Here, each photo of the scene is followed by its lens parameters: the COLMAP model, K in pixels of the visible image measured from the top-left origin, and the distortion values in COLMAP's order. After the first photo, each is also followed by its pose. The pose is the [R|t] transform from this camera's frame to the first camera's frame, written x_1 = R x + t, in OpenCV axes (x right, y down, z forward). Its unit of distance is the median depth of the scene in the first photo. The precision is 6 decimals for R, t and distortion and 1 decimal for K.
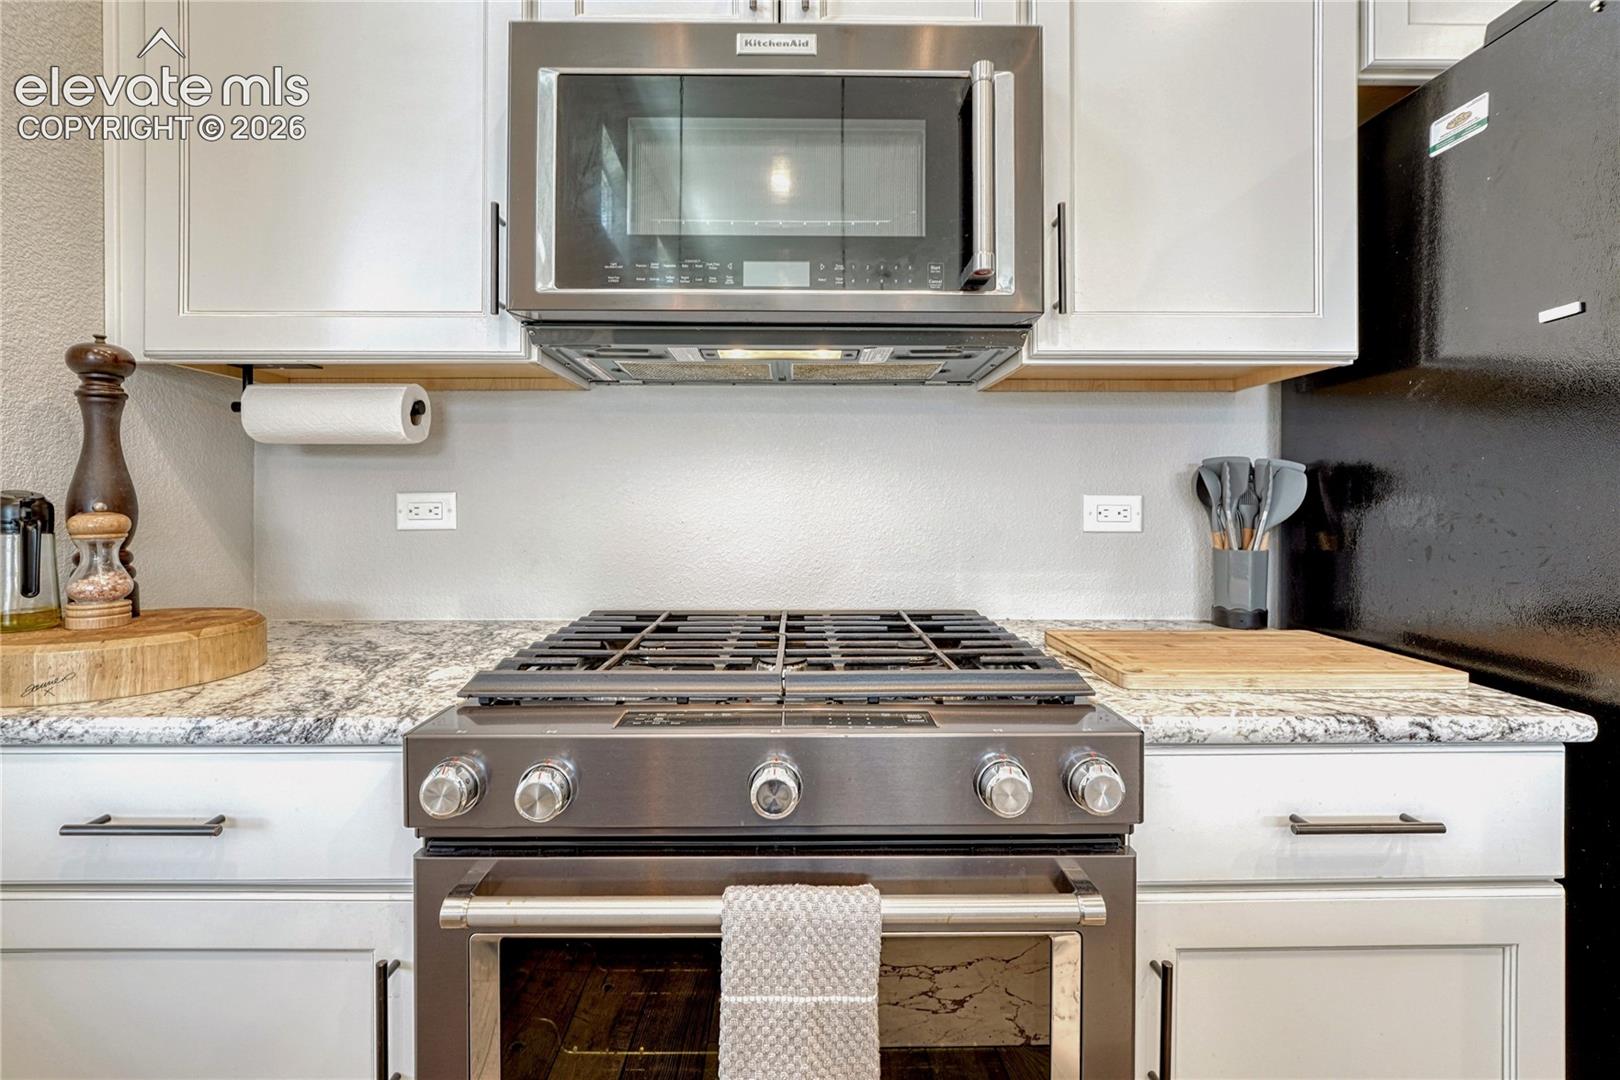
lens RADIAL K [[732.0, 0, 807.3], [0, 732.0, 501.2], [0, 0, 1]] dist [-0.005112, -0.000729]
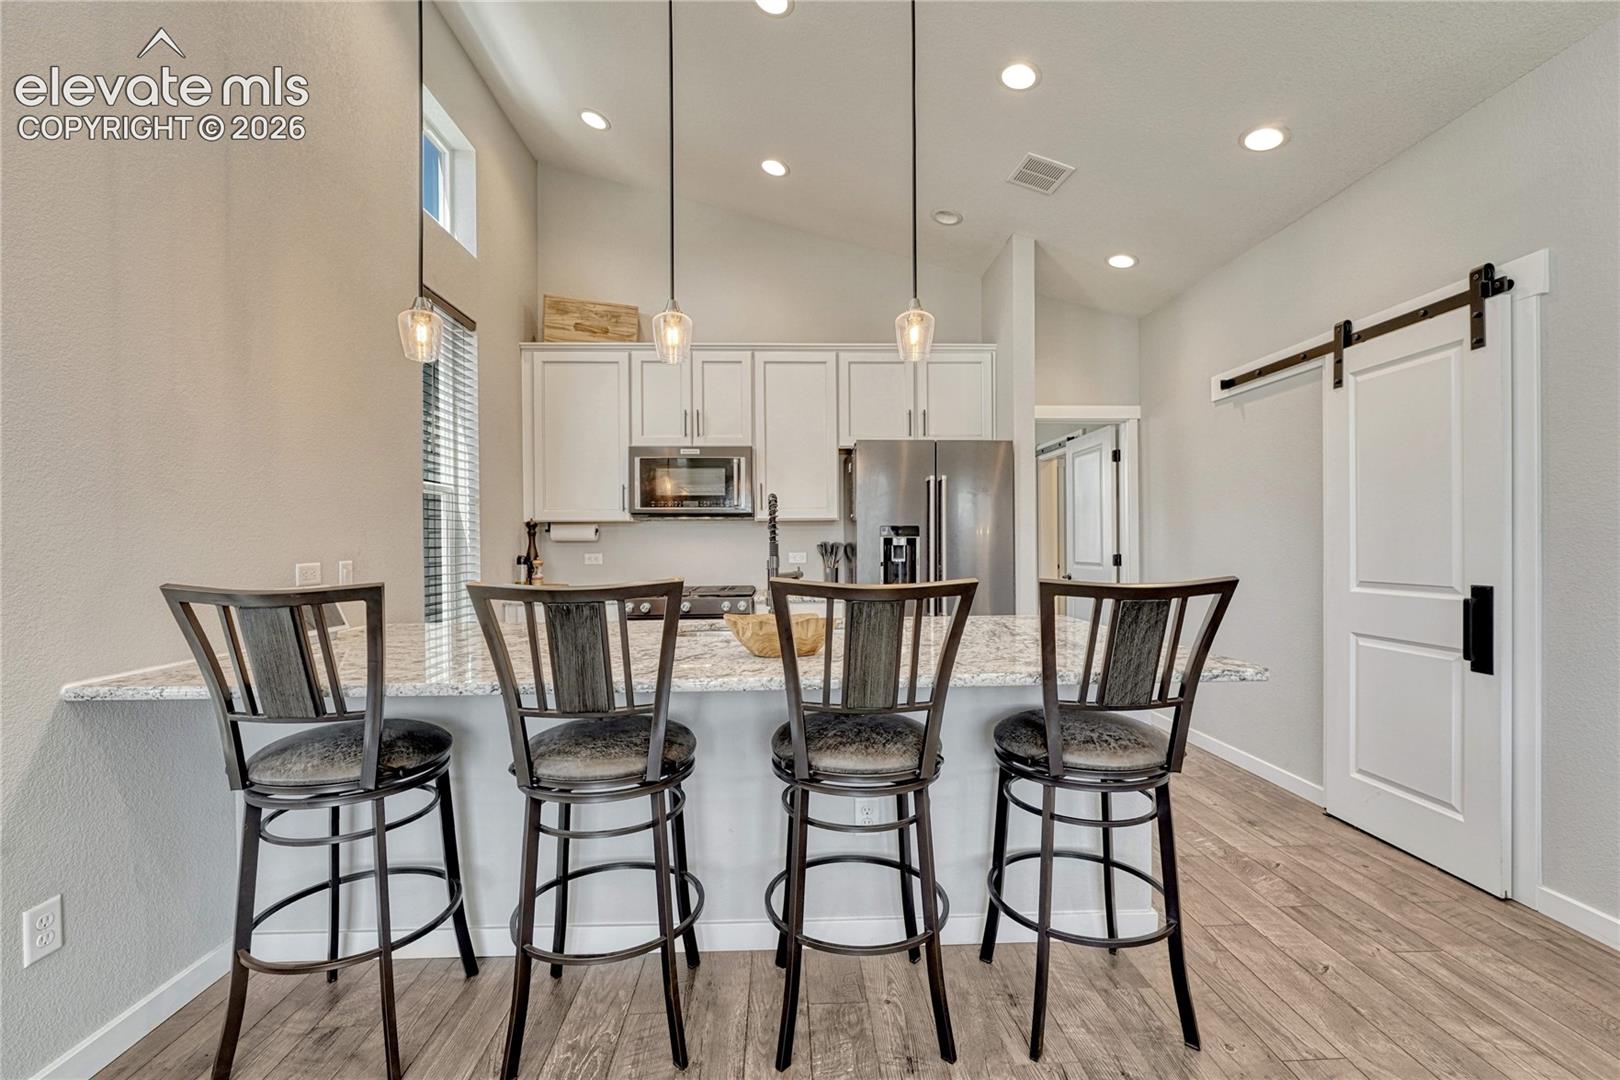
lens RADIAL K [[678.2, 0, 803.2], [0, 678.2, 548.8], [0, 0, 1]] dist [-0.012098, 0.004640]
pose [[0.999834, -0.007578, 0.016549, 0.624638], [0.007497, 0.999960, 0.004940, -0.065208], [-0.016586, -0.004815, 0.999851, -3.381783]]
